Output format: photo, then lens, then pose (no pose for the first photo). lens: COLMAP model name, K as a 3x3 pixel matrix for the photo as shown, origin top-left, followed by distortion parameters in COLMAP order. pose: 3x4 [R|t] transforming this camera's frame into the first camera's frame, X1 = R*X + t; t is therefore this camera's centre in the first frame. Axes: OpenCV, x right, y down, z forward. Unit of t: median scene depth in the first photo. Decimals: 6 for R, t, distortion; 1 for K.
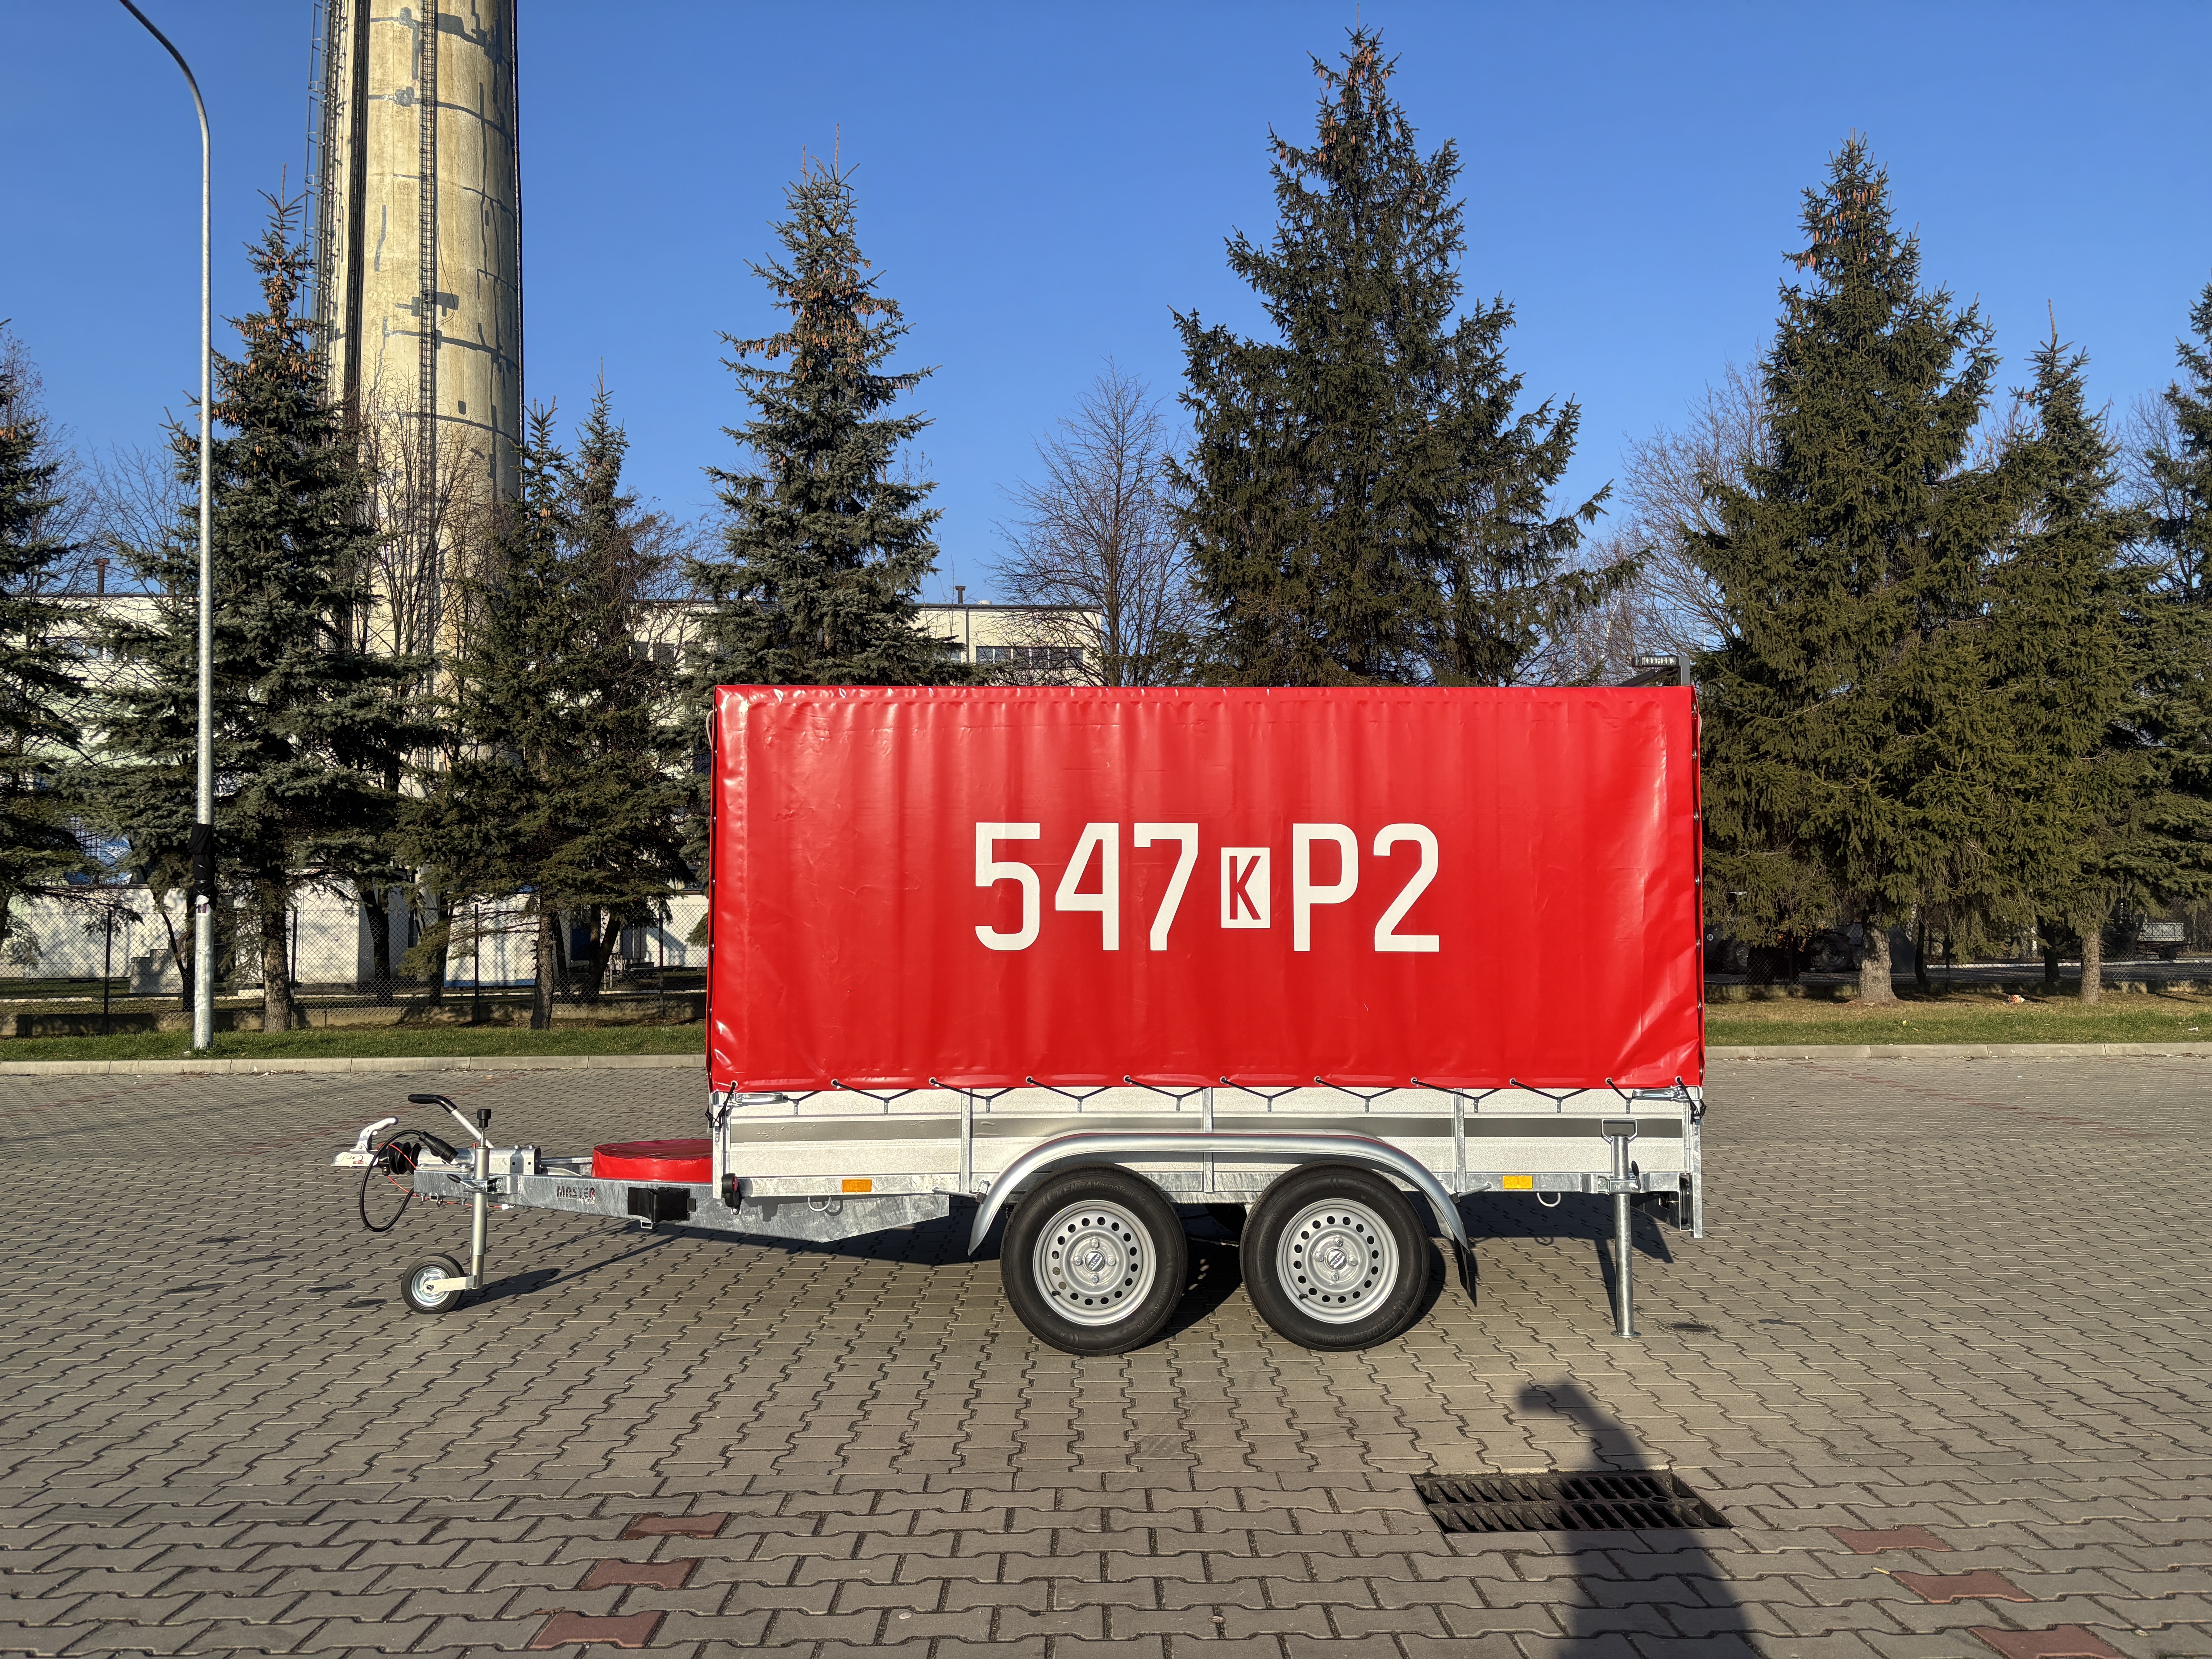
lens RADIAL K [[1678.6, 0, 1098.6], [0, 1678.6, 825.6], [0, 0, 1]] dist [0.049041, -0.041496]
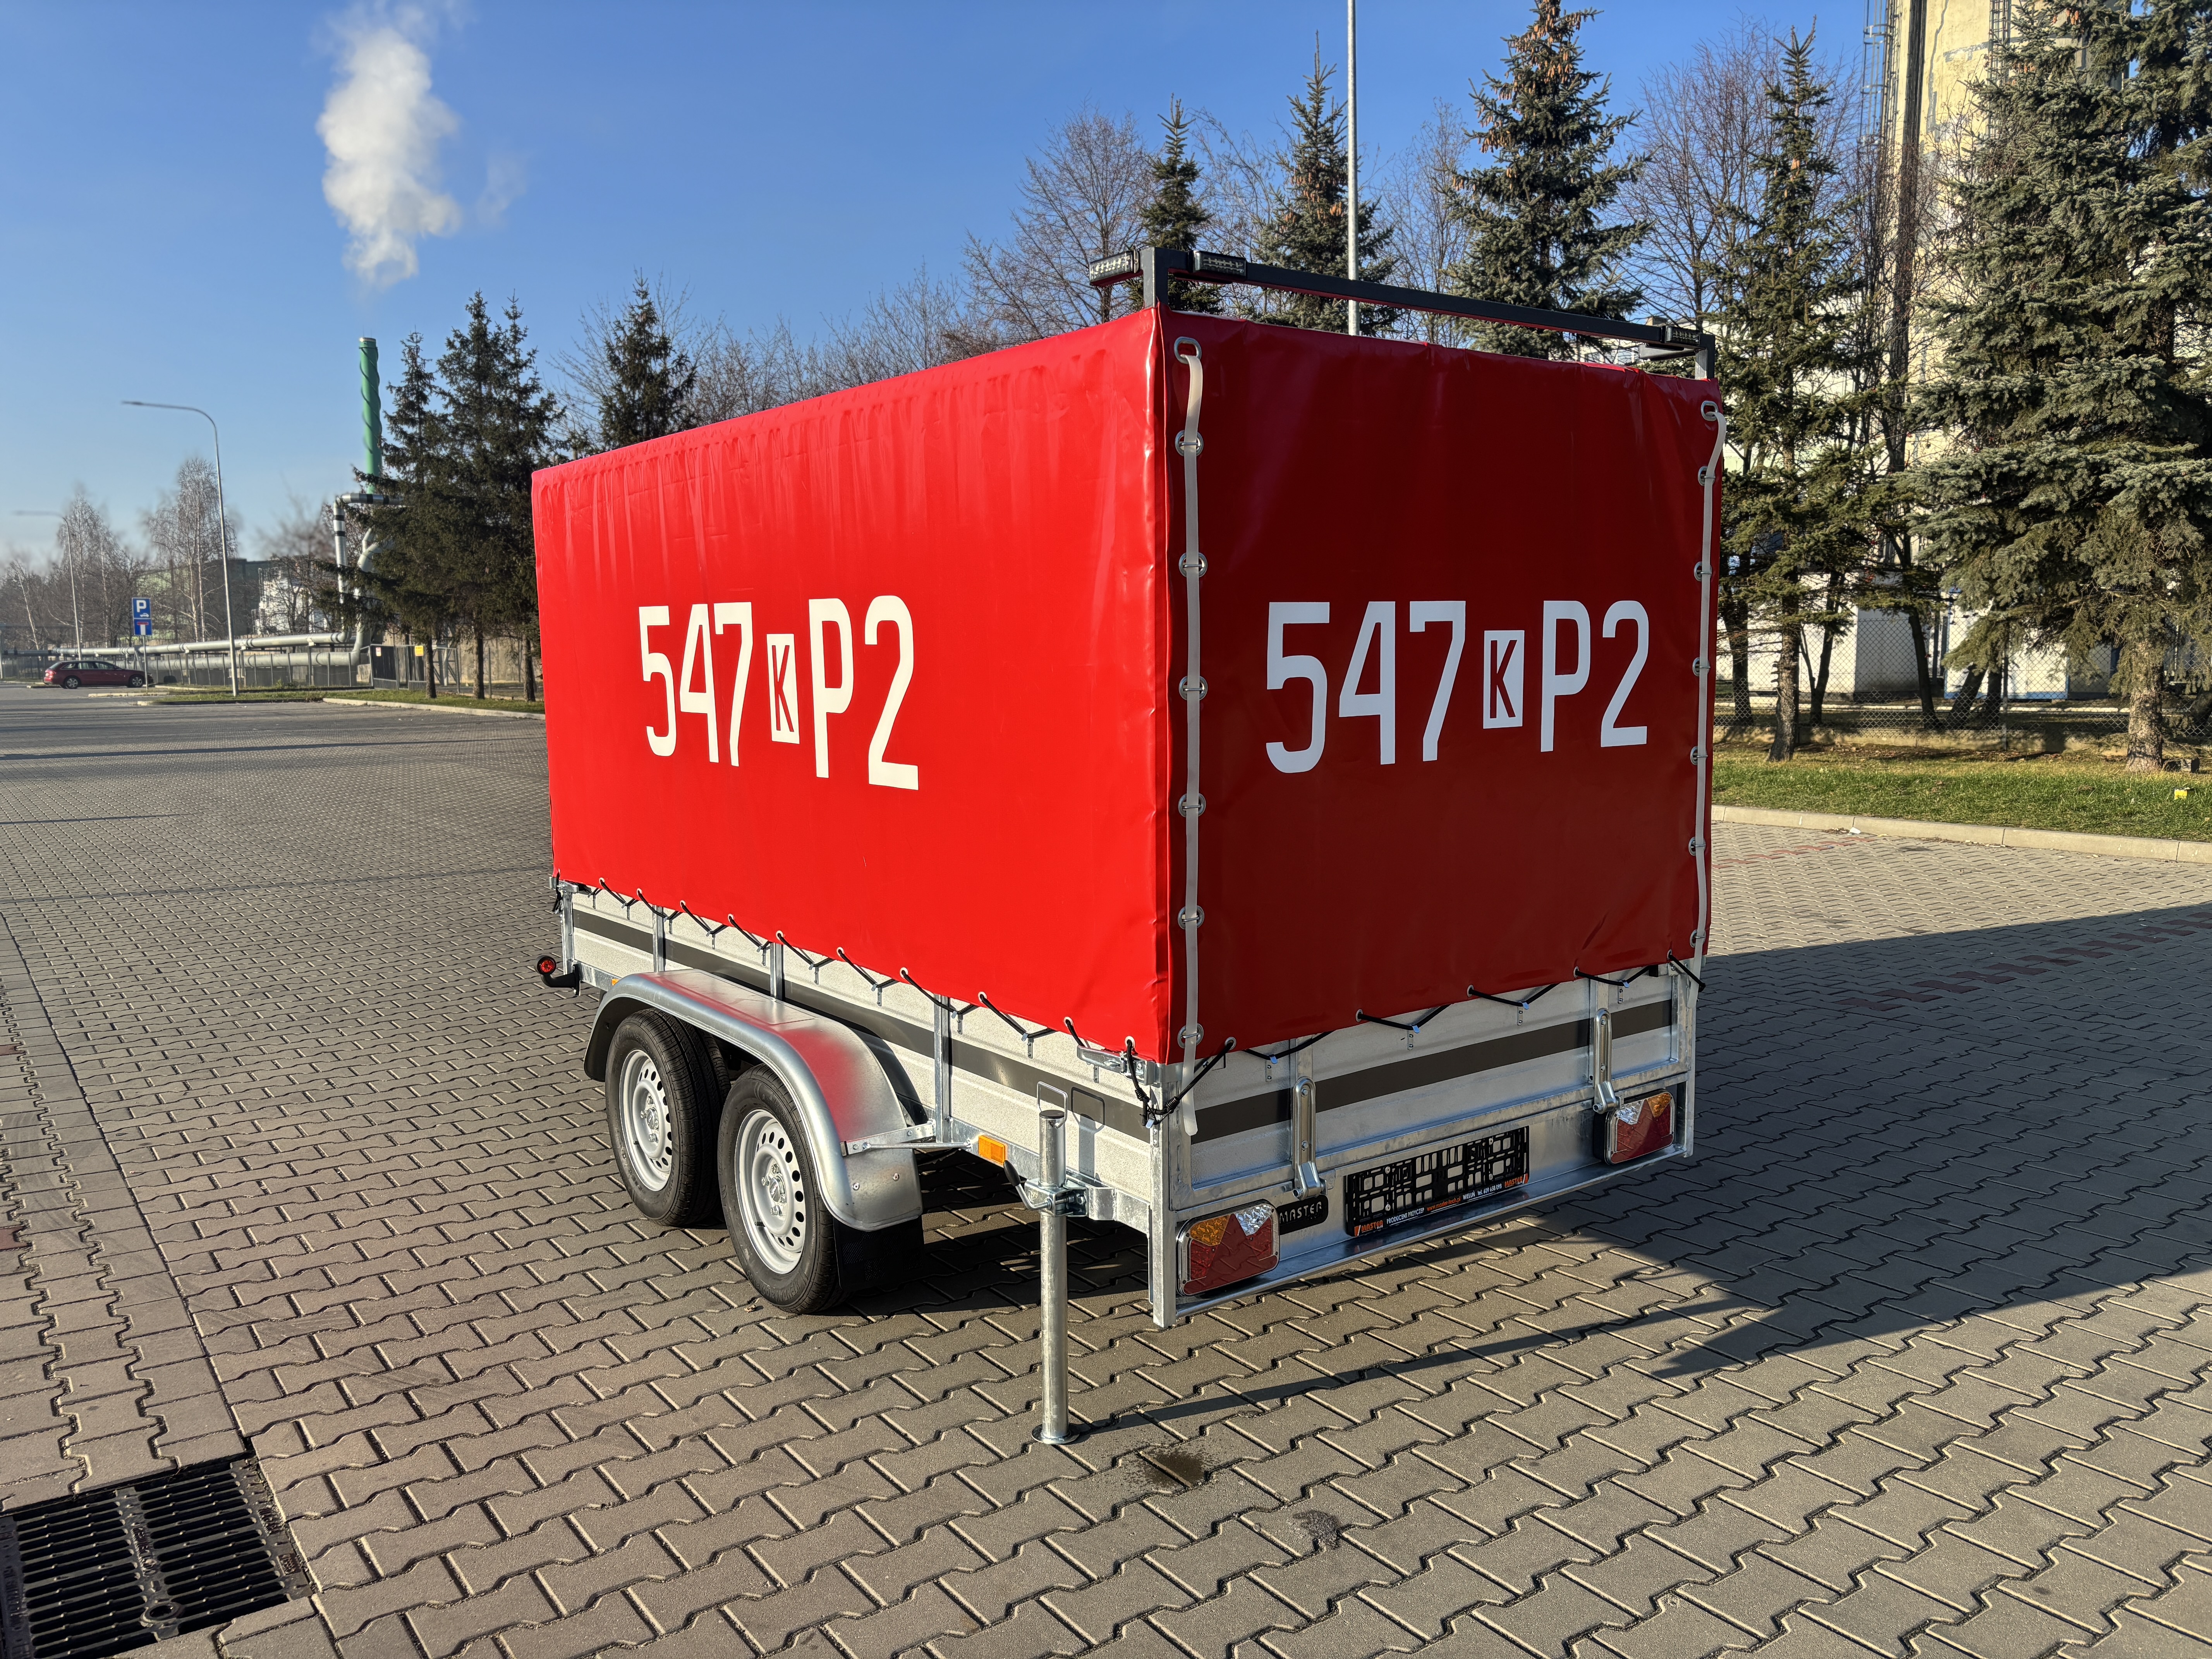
lens RADIAL K [[1678.6, 0, 1098.6], [0, 1678.6, 825.6], [0, 0, 1]] dist [0.049041, -0.041496]
pose [[0.578135, 0.087710, -0.811213, 0.780530], [0.058668, 0.987164, 0.148546, -0.005287], [0.813829, -0.133472, 0.565568, 0.679111]]
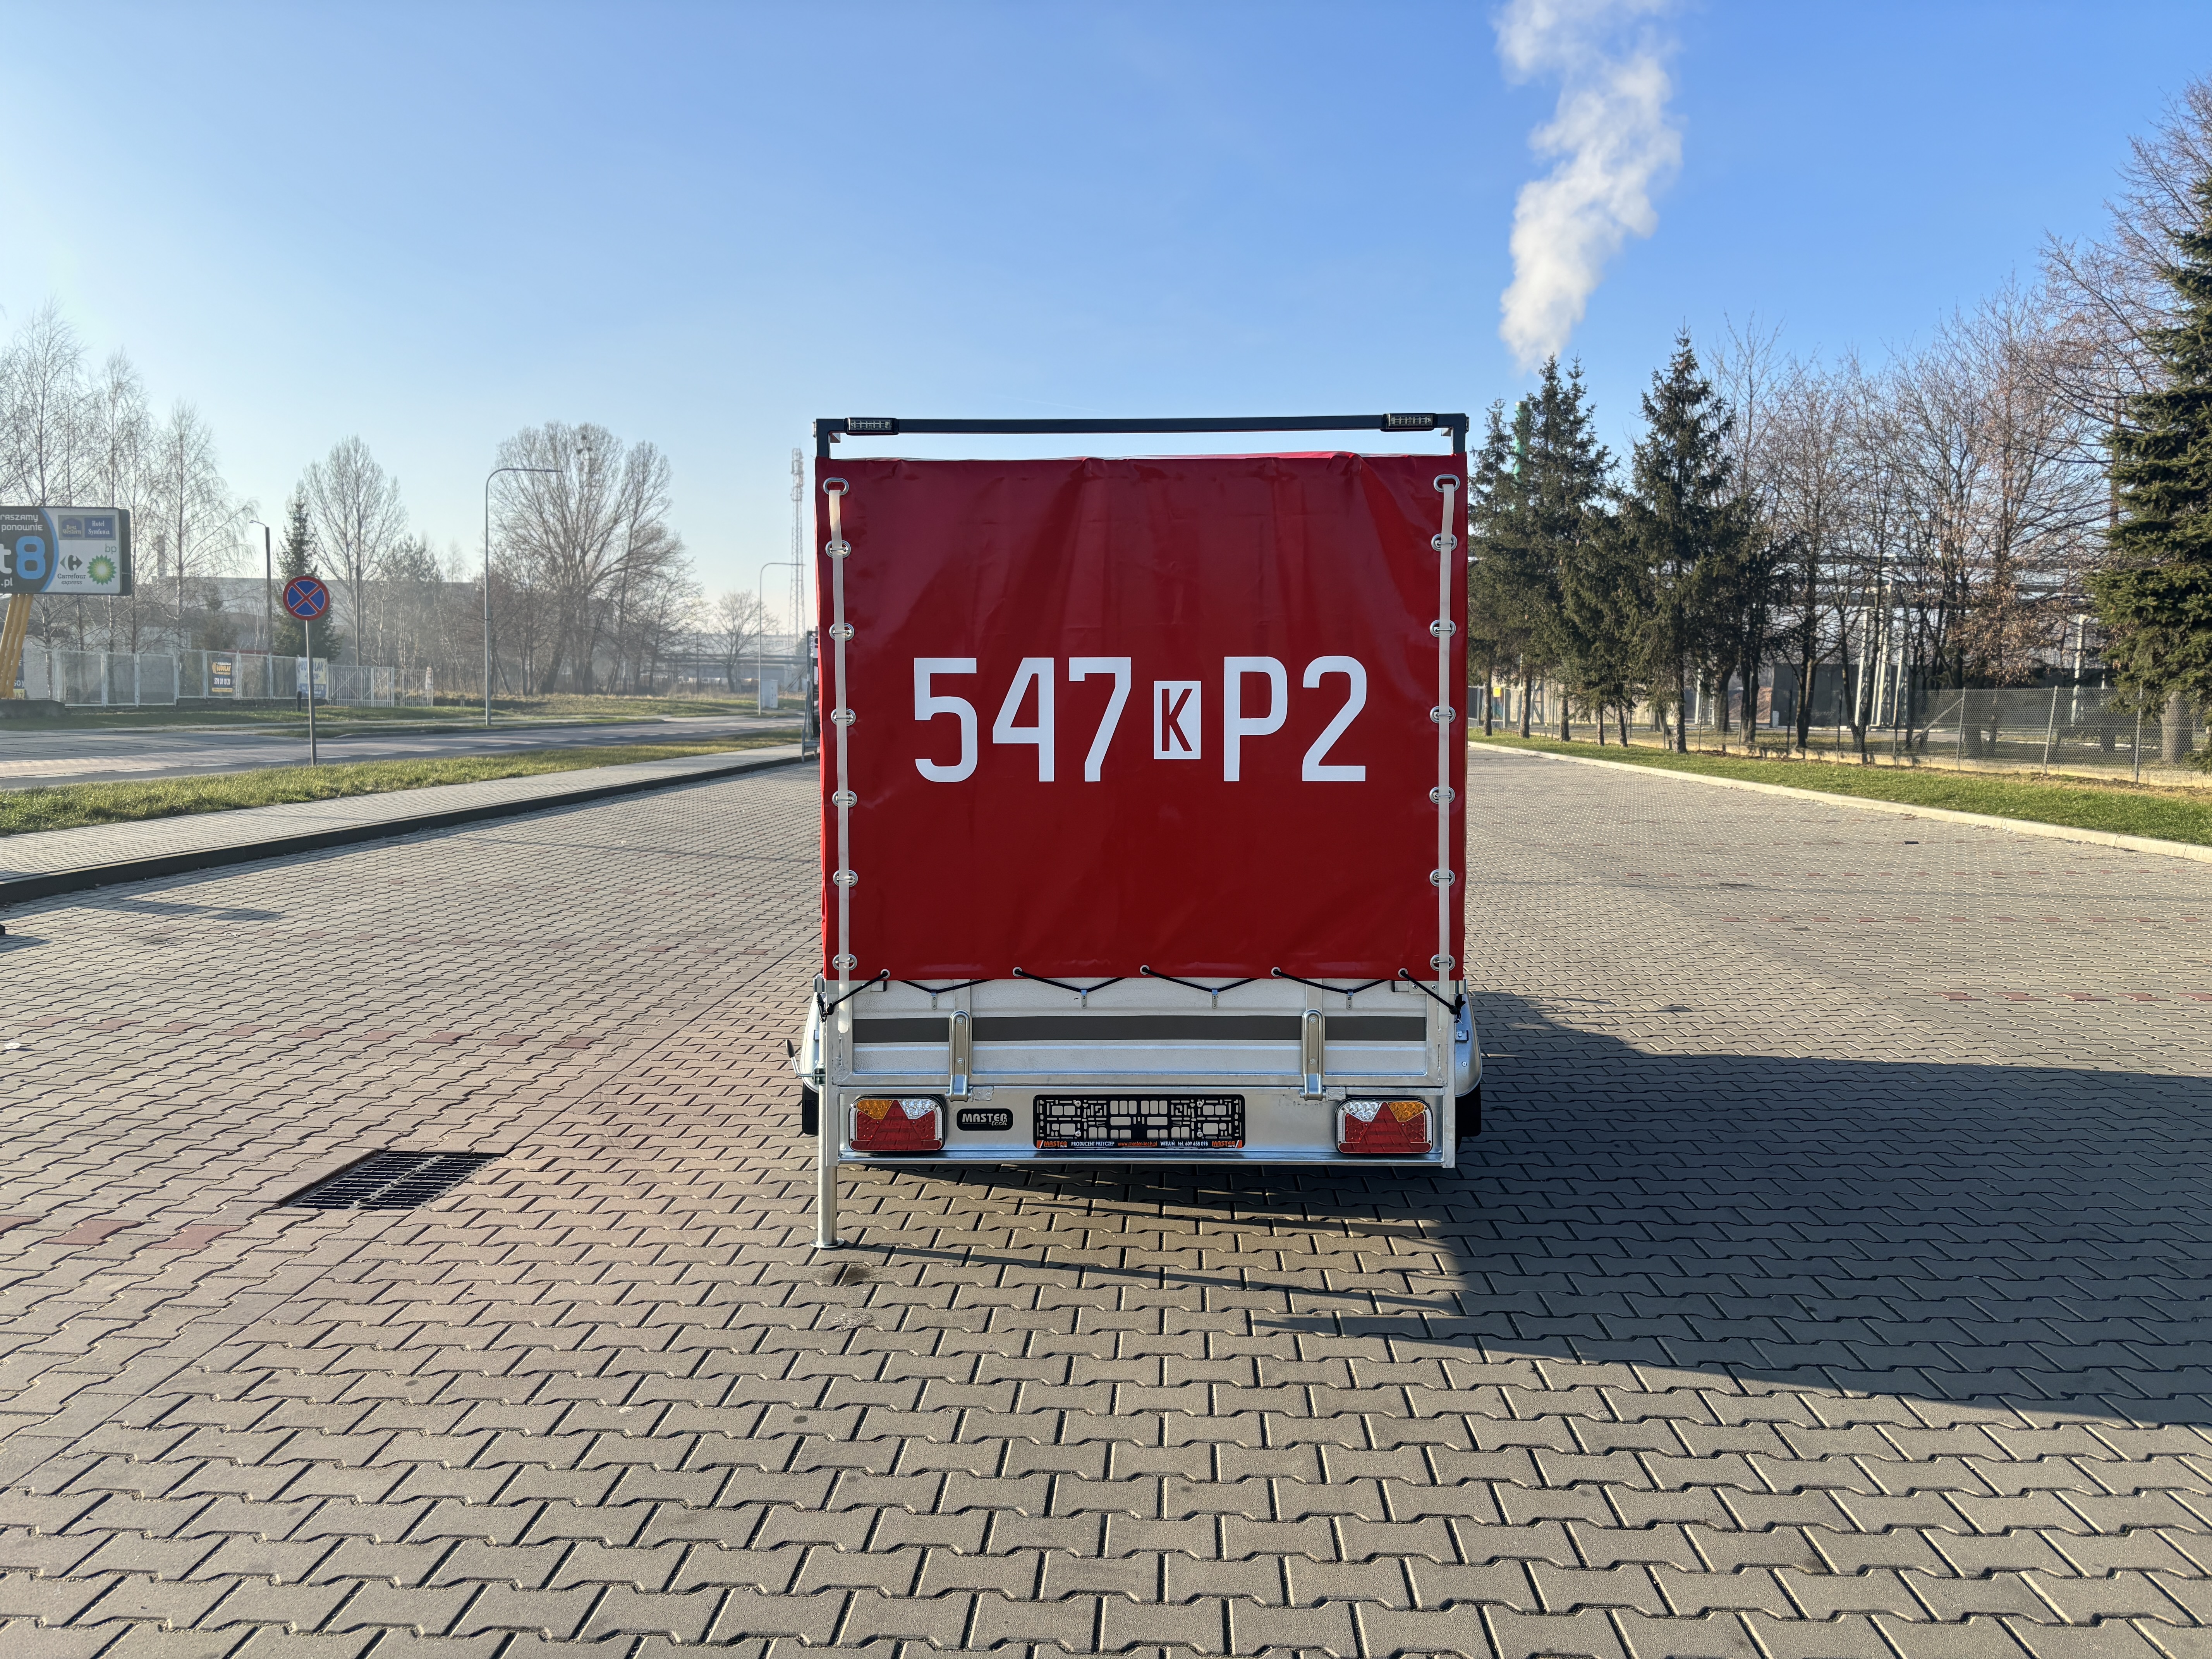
lens RADIAL K [[1693.7, 0, 1105.6], [0, 1693.7, 788.9], [0, 0, 1]] dist [0.057386, -0.044207]
pose [[-0.035319, 0.064114, -0.997317, 1.136374], [0.059449, 0.996308, 0.061944, 0.024369], [0.997606, -0.057102, -0.039000, 1.161689]]
